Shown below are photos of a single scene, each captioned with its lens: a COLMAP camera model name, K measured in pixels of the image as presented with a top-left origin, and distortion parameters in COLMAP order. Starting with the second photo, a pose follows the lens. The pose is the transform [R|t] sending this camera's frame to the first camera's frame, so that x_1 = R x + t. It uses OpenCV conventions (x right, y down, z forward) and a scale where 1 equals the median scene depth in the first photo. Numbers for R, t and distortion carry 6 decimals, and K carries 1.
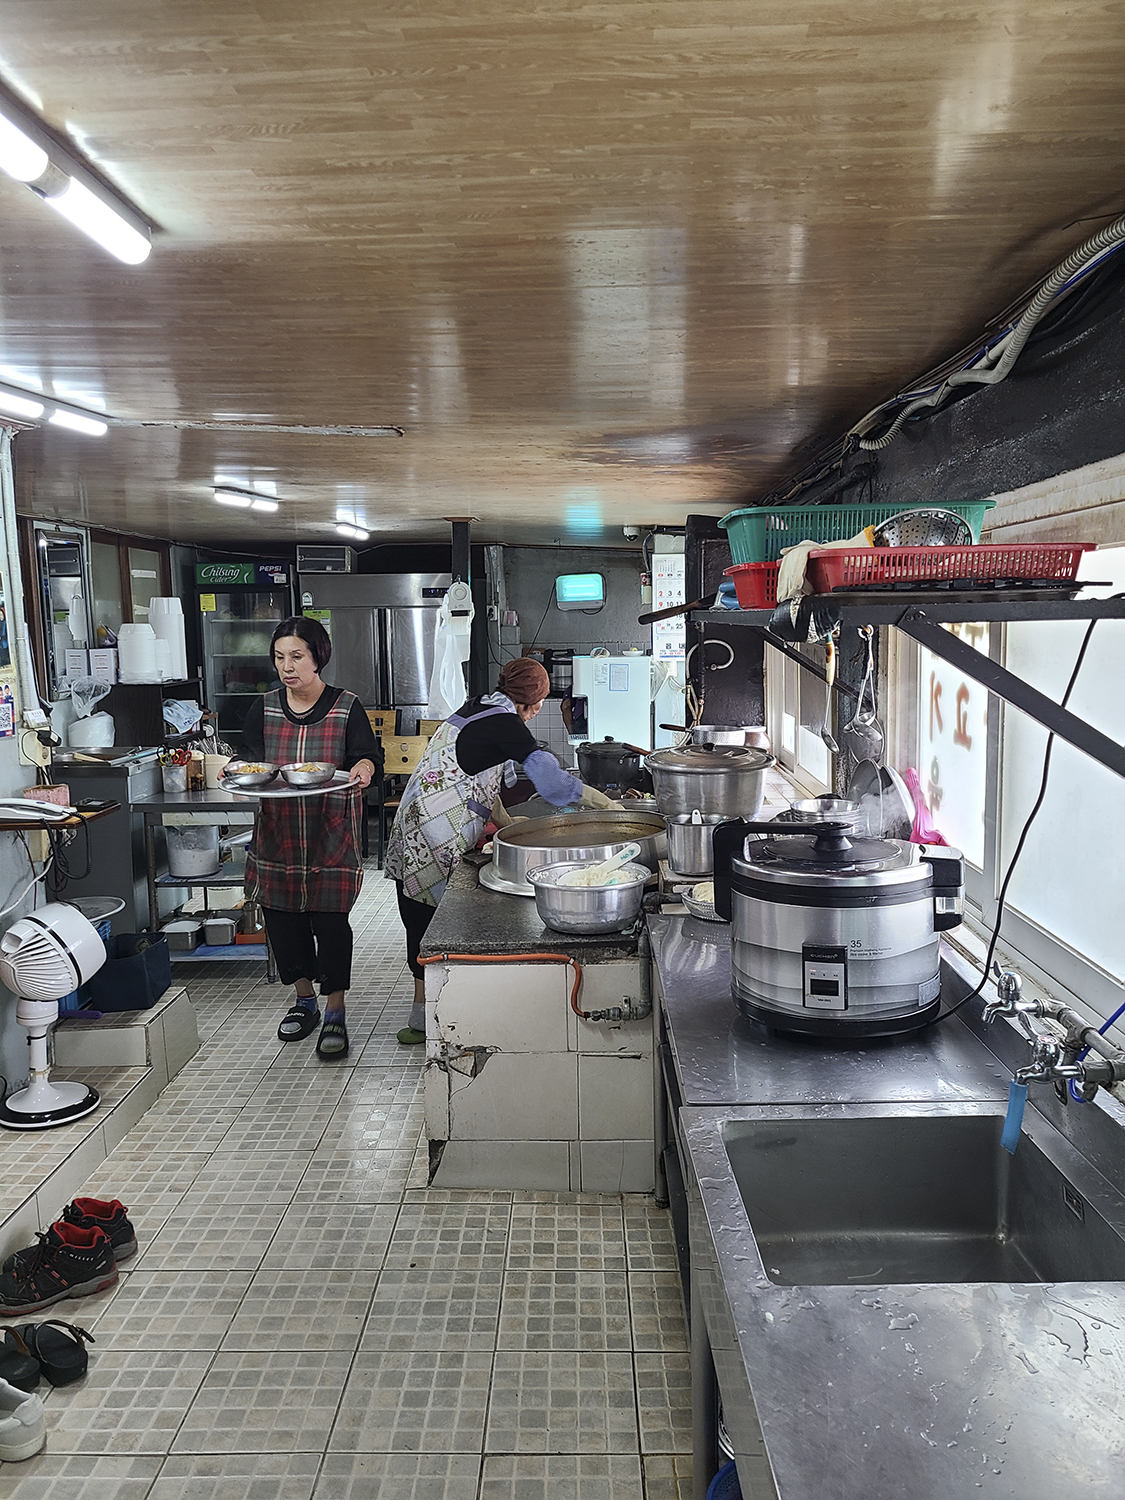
lens RADIAL K [[1133.0, 0, 520.6], [0, 1133.0, 836.4], [0, 0, 1]] dist [0.029277, 0.000035]
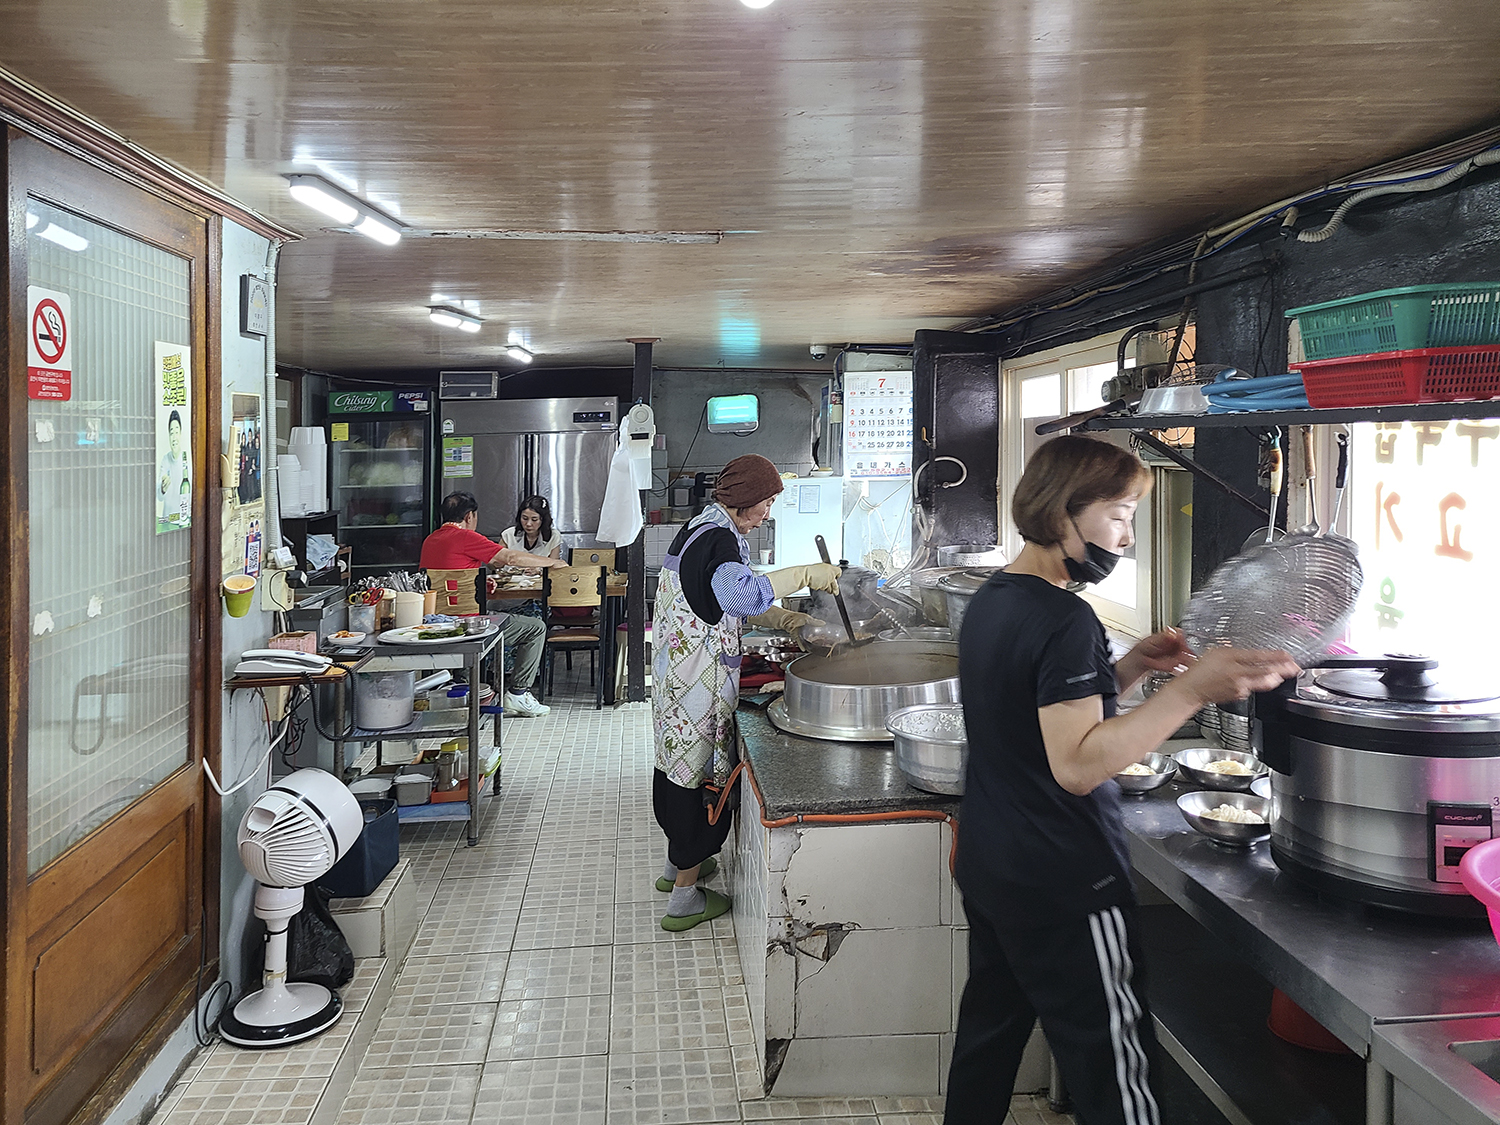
lens RADIAL K [[1145.9, 0, 637.0], [0, 1145.9, 520.8], [0, 0, 1]] dist [0.035183, -0.005087]
pose [[0.997490, -0.023399, 0.066824, -0.215633], [0.031545, 0.991834, -0.123576, -0.012967], [-0.063387, 0.125374, 0.990083, 0.097557]]
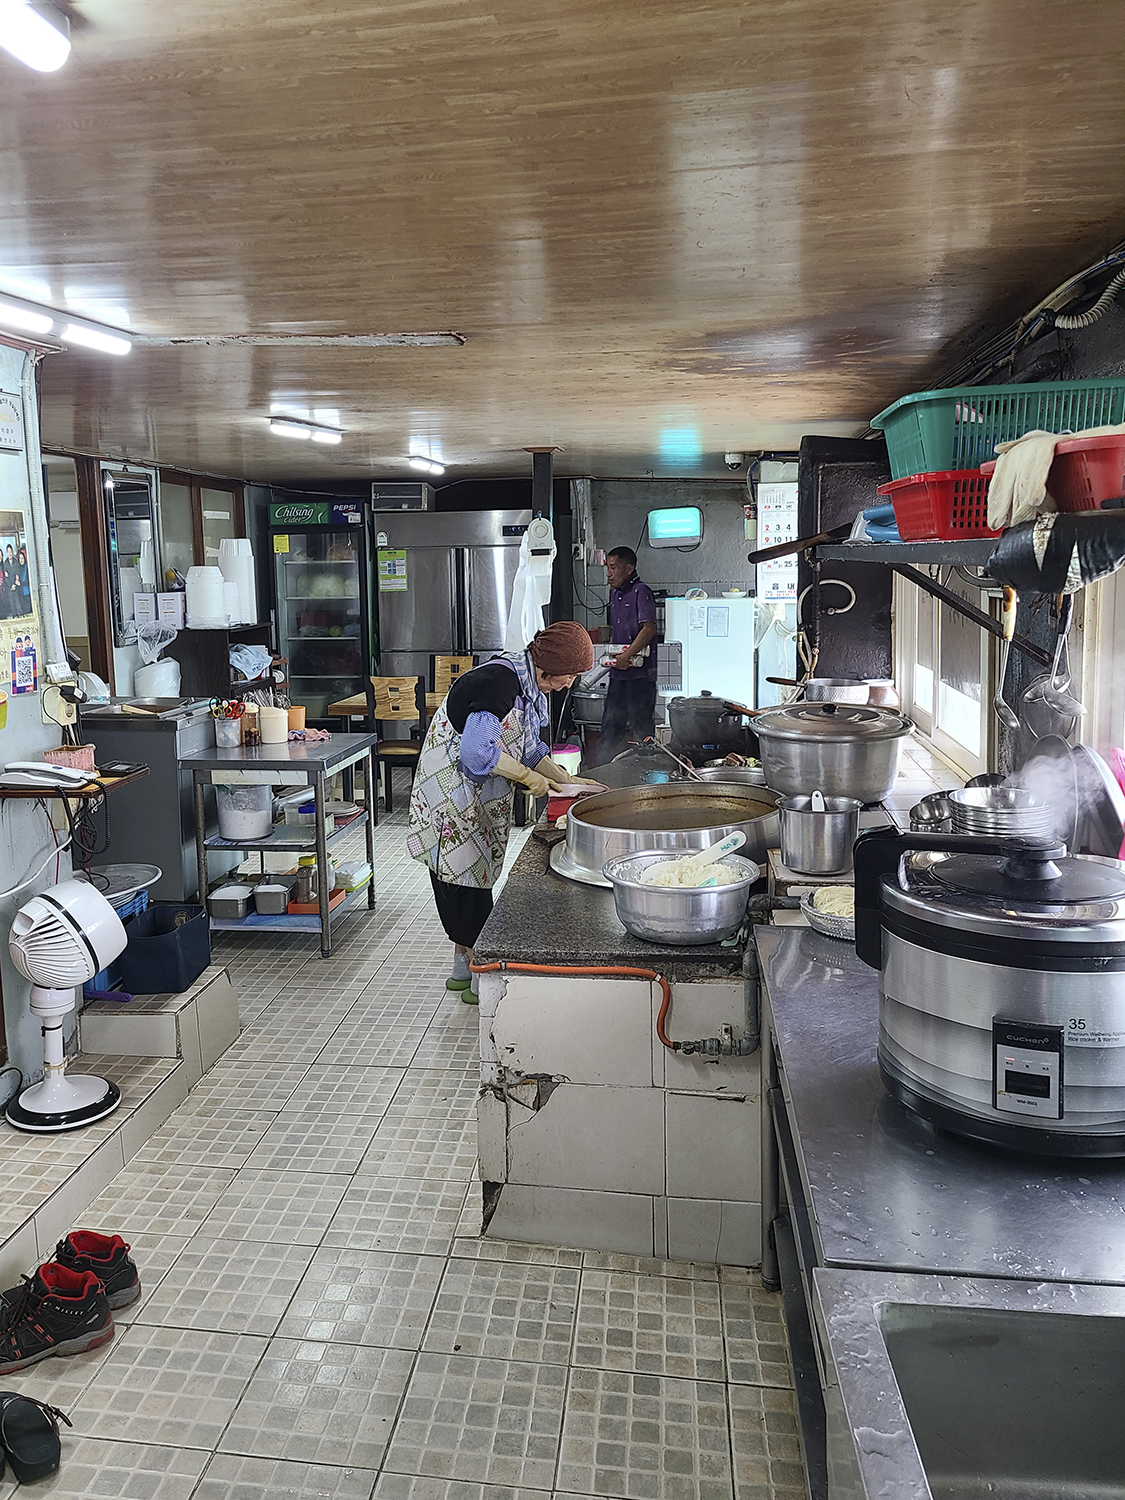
lens RADIAL K [[1145.9, 0, 462.6], [0, 1145.9, 743.9], [0, 0, 1]] dist [0.035183, -0.005087]
pose [[0.991662, 0.012995, -0.128212, 0.008352], [-0.016721, 0.999467, -0.028024, -0.027436], [0.127779, 0.029934, 0.991351, 0.143400]]
